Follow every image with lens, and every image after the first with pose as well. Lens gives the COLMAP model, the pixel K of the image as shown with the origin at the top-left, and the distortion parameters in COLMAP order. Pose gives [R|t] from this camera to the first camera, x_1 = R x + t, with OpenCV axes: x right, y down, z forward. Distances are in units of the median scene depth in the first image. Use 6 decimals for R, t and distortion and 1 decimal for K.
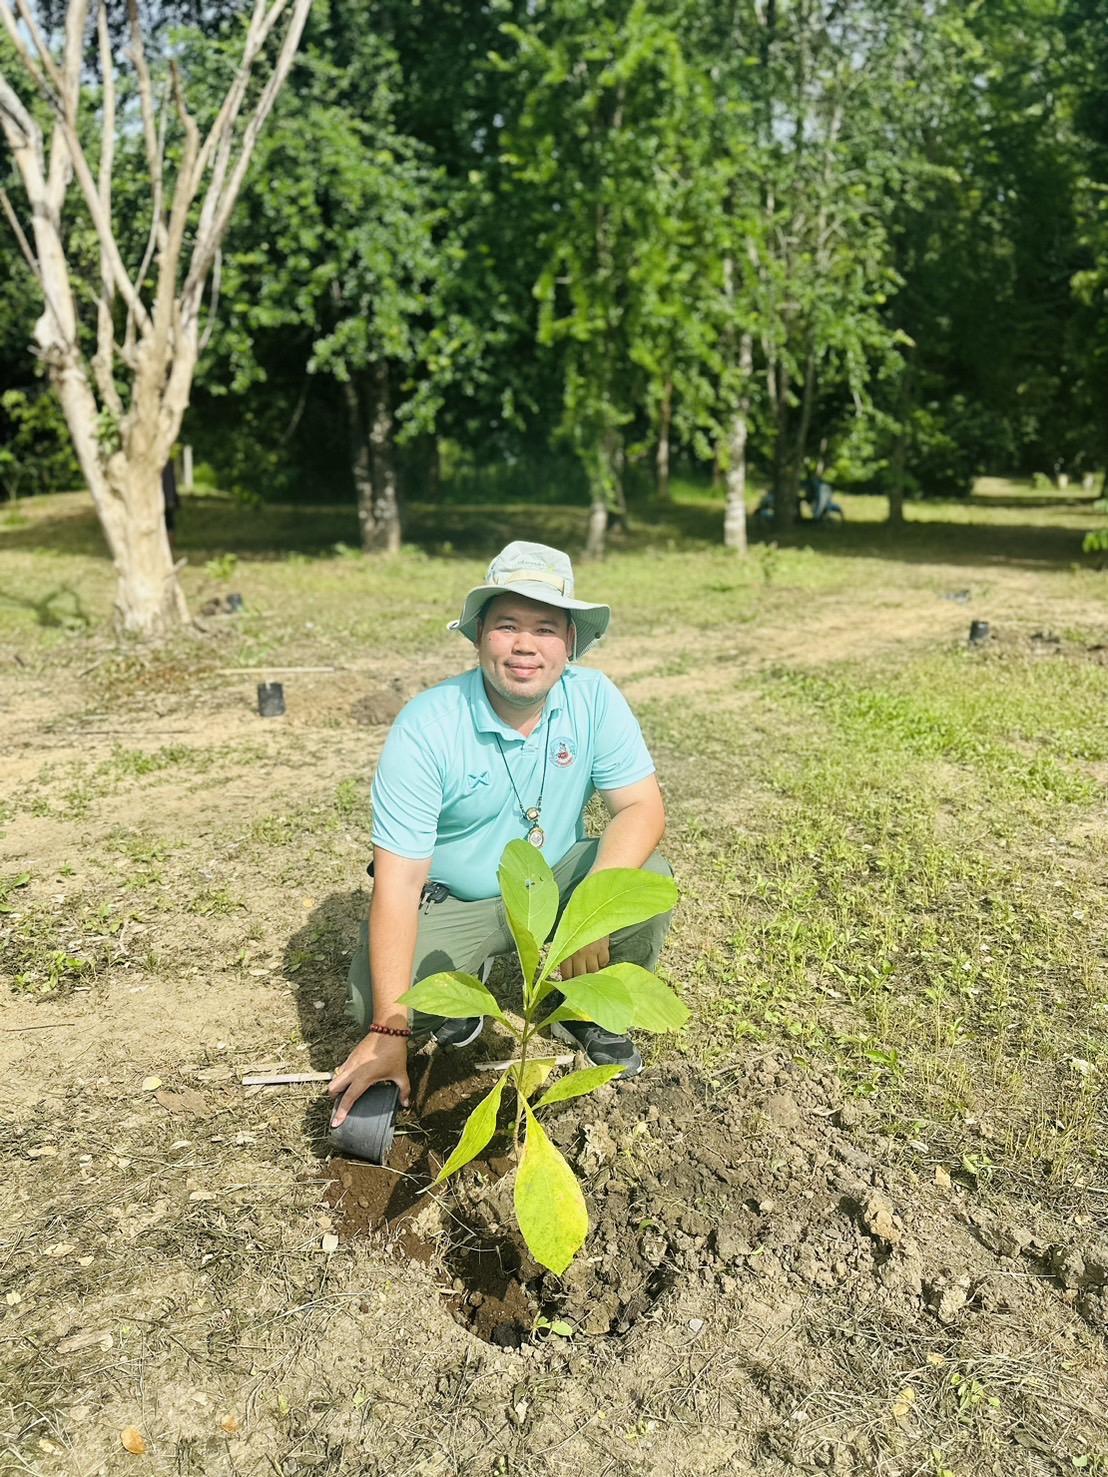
lens RADIAL K [[1059.7, 0, 517.4], [0, 1059.7, 738.9], [0, 0, 1]] dist [0.060334, -0.095364]
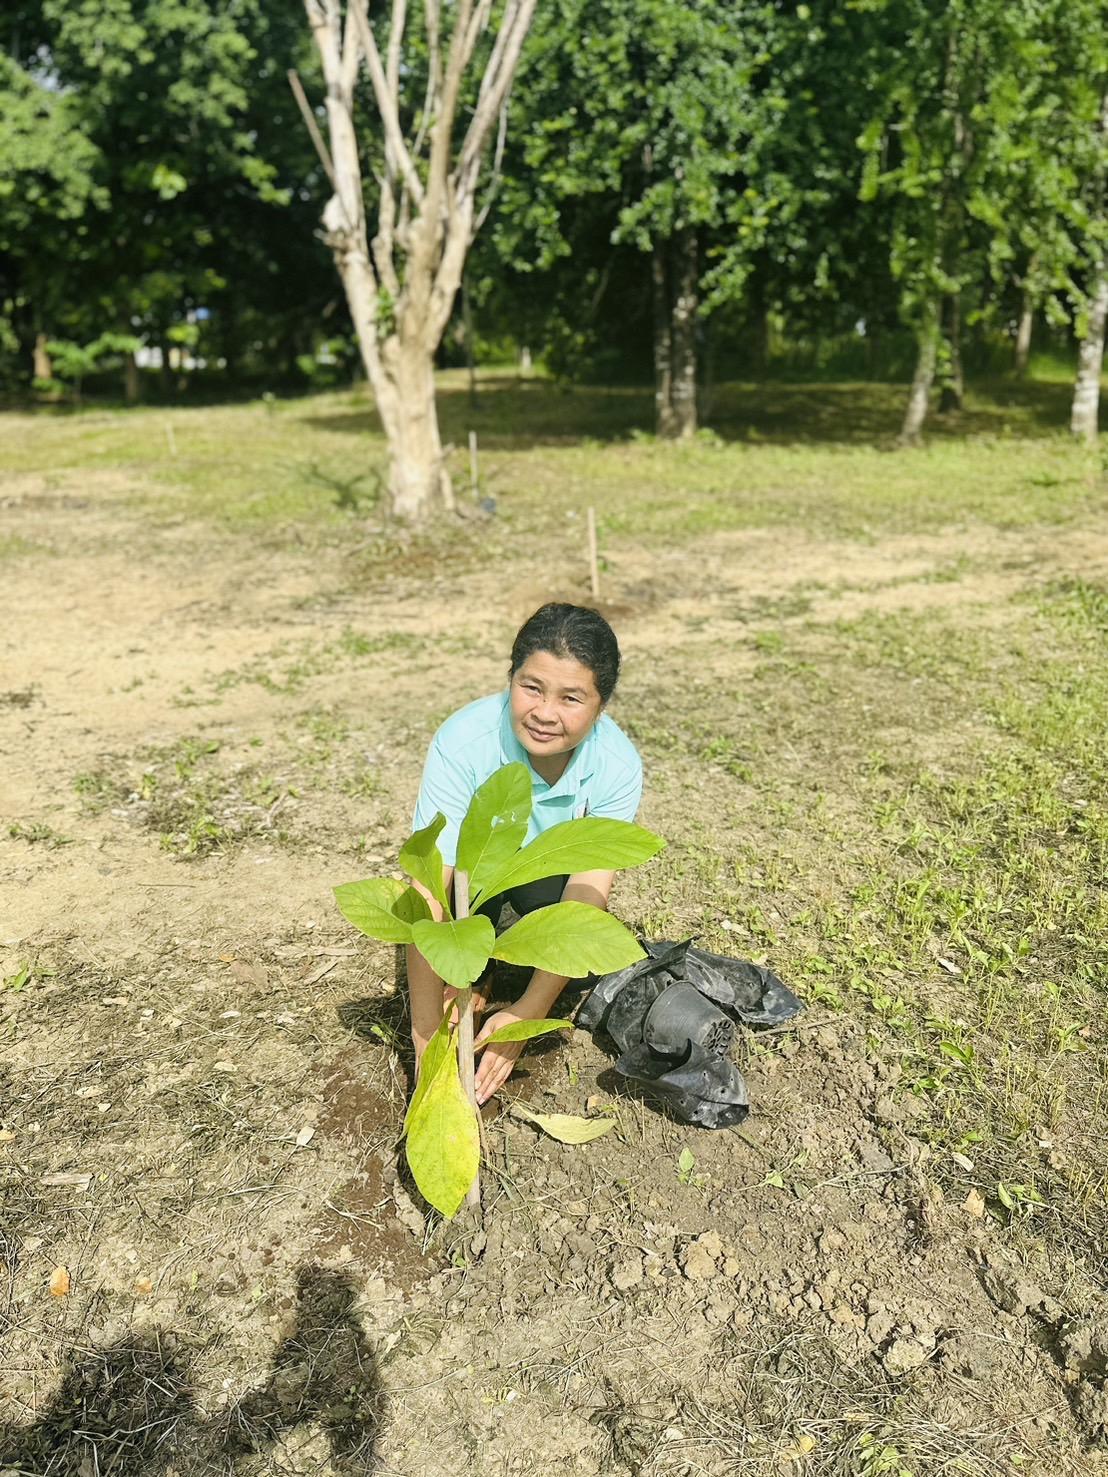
lens RADIAL K [[1059.7, 0, 517.4], [0, 1059.7, 738.9], [0, 0, 1]] dist [0.060334, -0.095364]
pose [[0.952526, 0.091980, -0.290230, 0.049333], [-0.061297, 0.991690, 0.113112, -0.006010], [0.298222, -0.089952, 0.950248, 0.021177]]
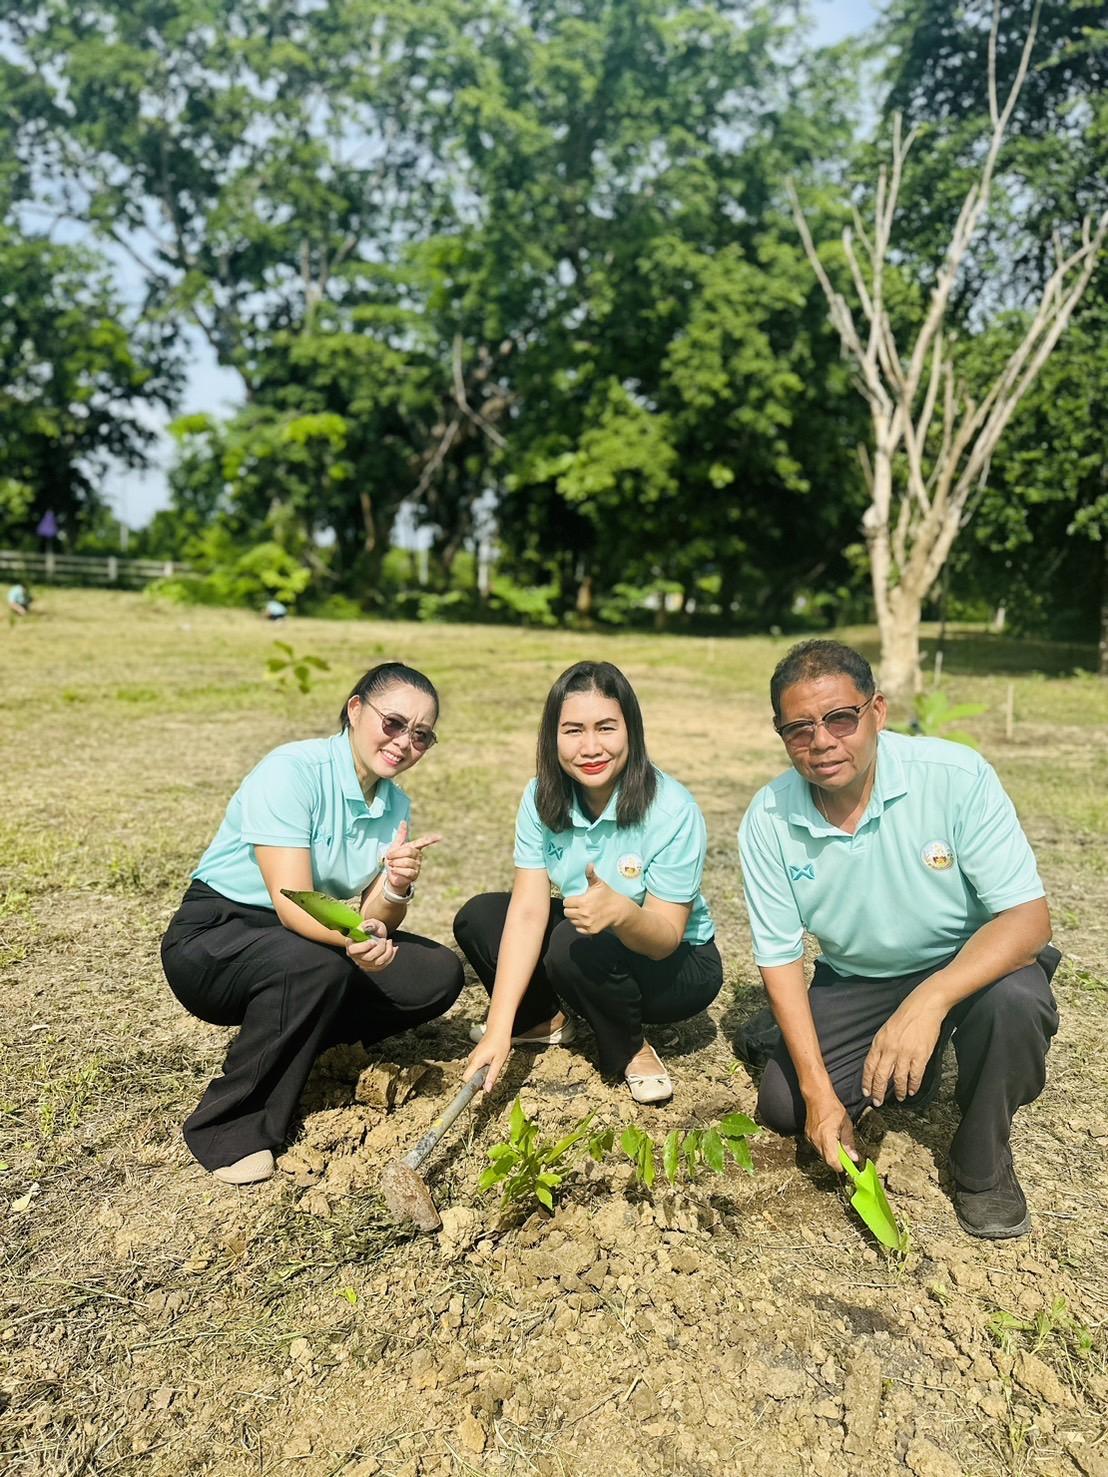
lens RADIAL K [[1058.0, 0, 538.5], [0, 1058.0, 758.0], [0, 0, 1]] dist [0.012090, -0.001463]
pose [[0.755690, 0.129002, -0.642099, 0.204558], [-0.200400, 0.978931, -0.039178, 0.116131], [0.623516, 0.158283, 0.765620, -0.391157]]
